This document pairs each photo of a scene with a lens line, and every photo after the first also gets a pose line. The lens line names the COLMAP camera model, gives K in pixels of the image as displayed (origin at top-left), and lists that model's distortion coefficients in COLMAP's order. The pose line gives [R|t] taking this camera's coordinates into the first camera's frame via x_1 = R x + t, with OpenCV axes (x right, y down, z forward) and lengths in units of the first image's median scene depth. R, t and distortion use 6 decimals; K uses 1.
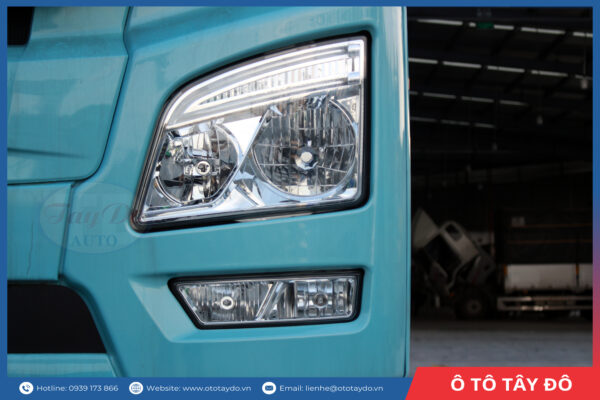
lens RADIAL K [[1257.2, 0, 300.0], [0, 1257.2, 200.0], [0, 0, 1]] dist [-0.038425, -0.131477]
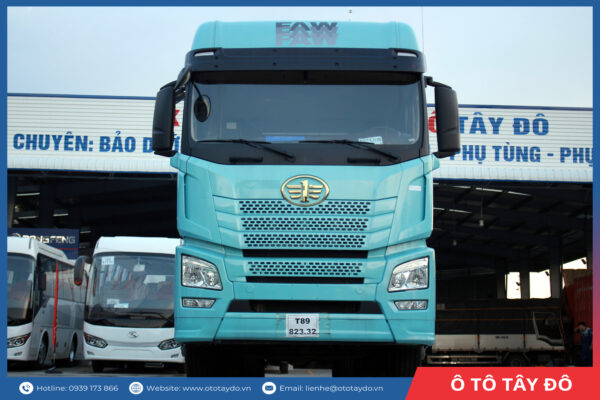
lens RADIAL K [[1116.4, 0, 300.0], [0, 1116.4, 200.0], [0, 0, 1]] dist [-0.022786, -0.230947]
pose [[0.998466, 0.016843, 0.052745, -0.772694], [-0.012392, 0.996422, -0.083603, 0.034418], [-0.053964, 0.082821, 0.995102, -3.868125]]
